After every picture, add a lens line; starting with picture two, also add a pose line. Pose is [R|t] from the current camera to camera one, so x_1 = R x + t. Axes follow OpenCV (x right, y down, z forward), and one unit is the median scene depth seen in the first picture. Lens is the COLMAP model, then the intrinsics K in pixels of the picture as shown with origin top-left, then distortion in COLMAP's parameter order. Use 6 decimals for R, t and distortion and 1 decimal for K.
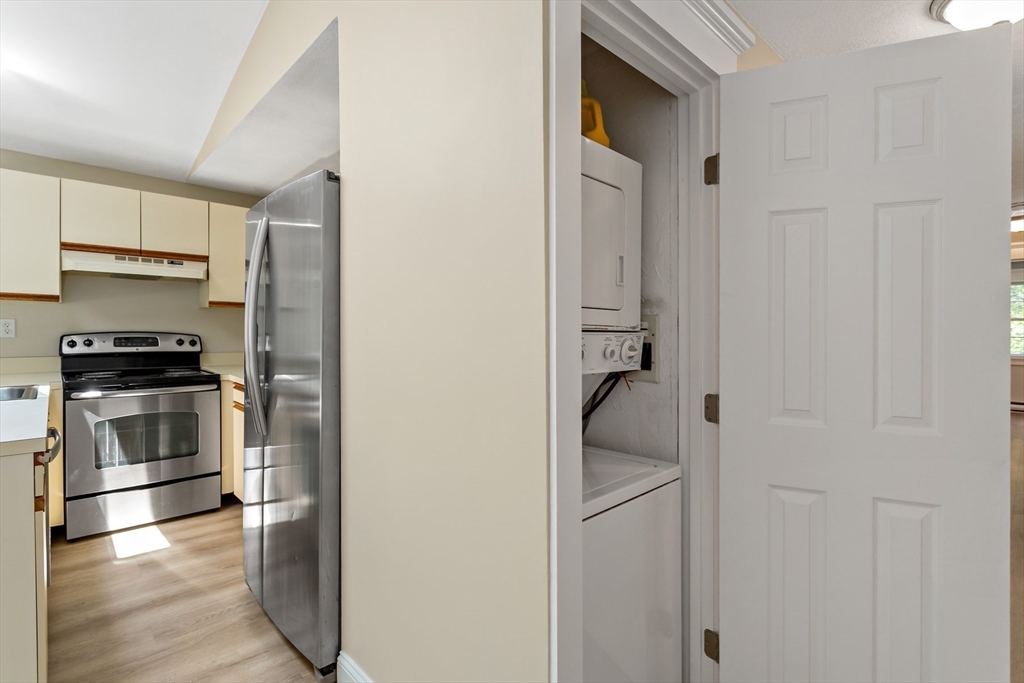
lens RADIAL K [[503.8, 0, 508.6], [0, 503.8, 310.8], [0, 0, 1]] dist [-0.000705, -0.000012]
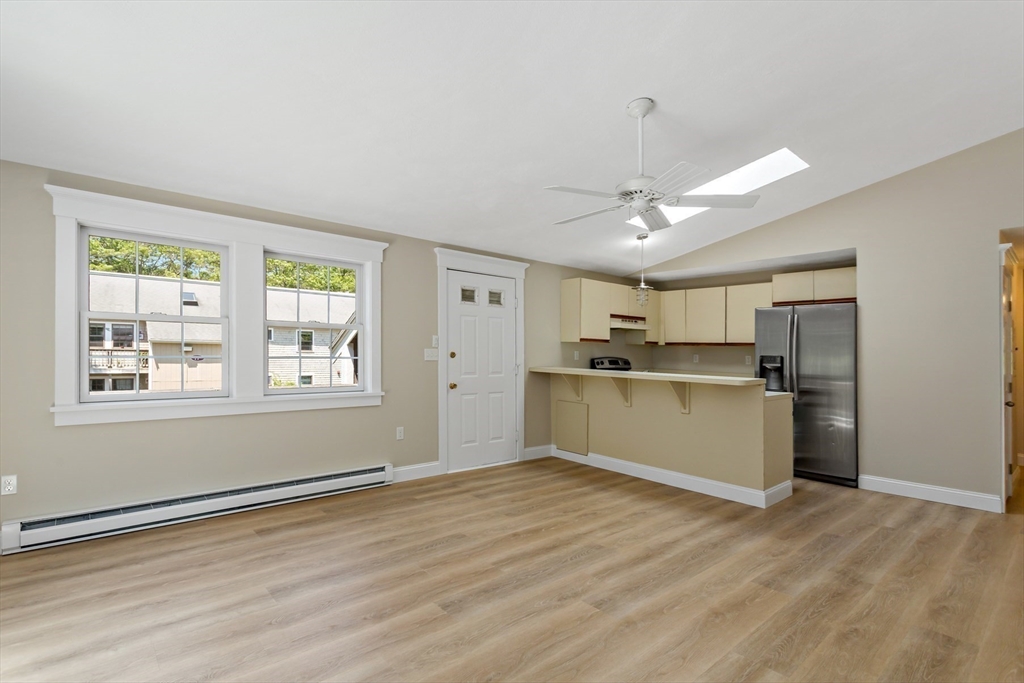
lens RADIAL K [[487.8, 0, 498.1], [0, 487.8, 343.4], [0, 0, 1]] dist [-0.000230, -0.000181]
pose [[0.997958, 0.005837, -0.063602, -1.131665], [-0.004567, 0.999788, 0.020096, -0.050241], [0.063706, -0.019764, 0.997773, -0.945622]]
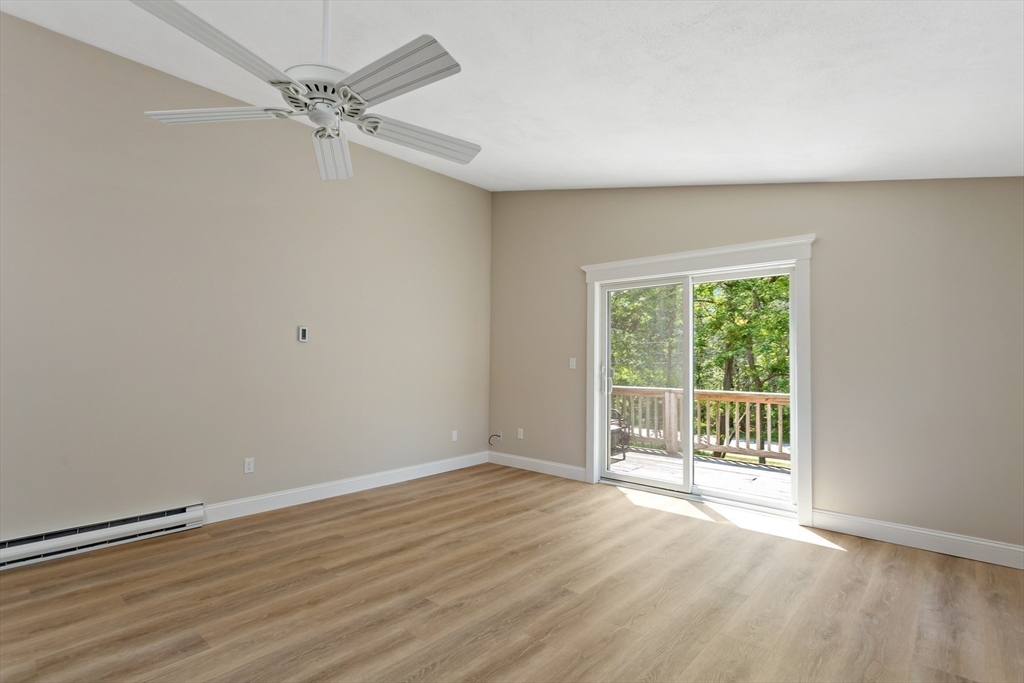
lens RADIAL K [[496.9, 0, 506.1], [0, 496.9, 345.8], [0, 0, 1]] dist [0.000617, 0.000504]
pose [[-0.997321, -0.017040, -0.071136, -1.091101], [-0.012103, 0.997524, -0.069271, 0.009141], [0.072140, -0.068224, -0.995058, 0.562169]]
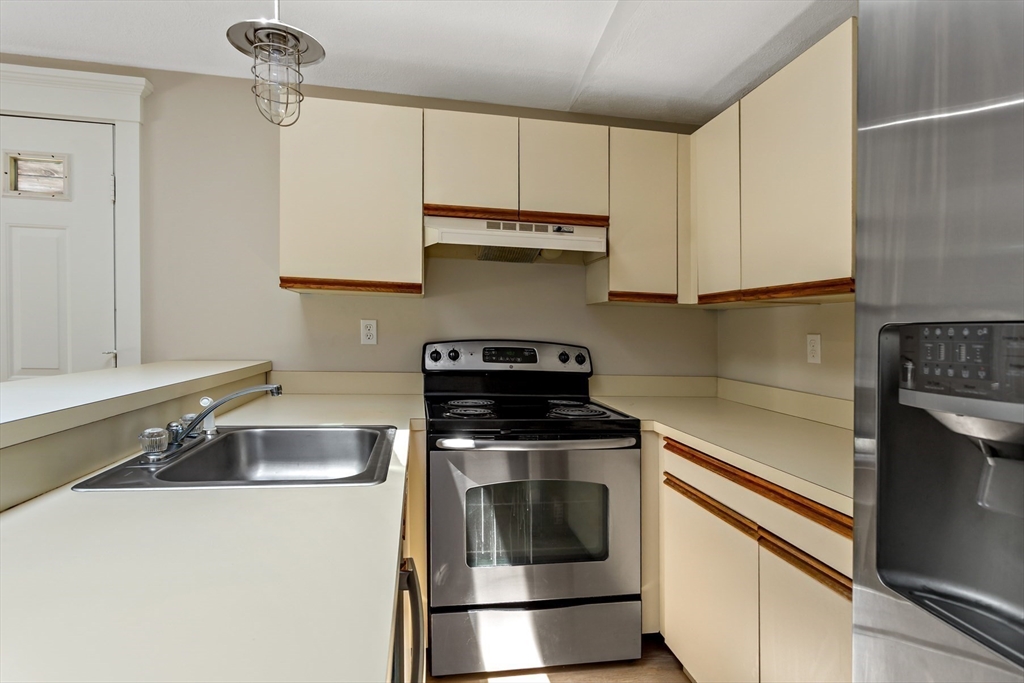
lens RADIAL K [[541.2, 0, 495.6], [0, 541.2, 318.1], [0, 0, 1]] dist [0.000094, 0.000227]
pose [[0.828125, -0.002808, -0.560537, -0.378744], [0.001638, 0.999995, -0.002589, 0.015557], [0.560542, 0.001225, 0.828125, 0.426188]]
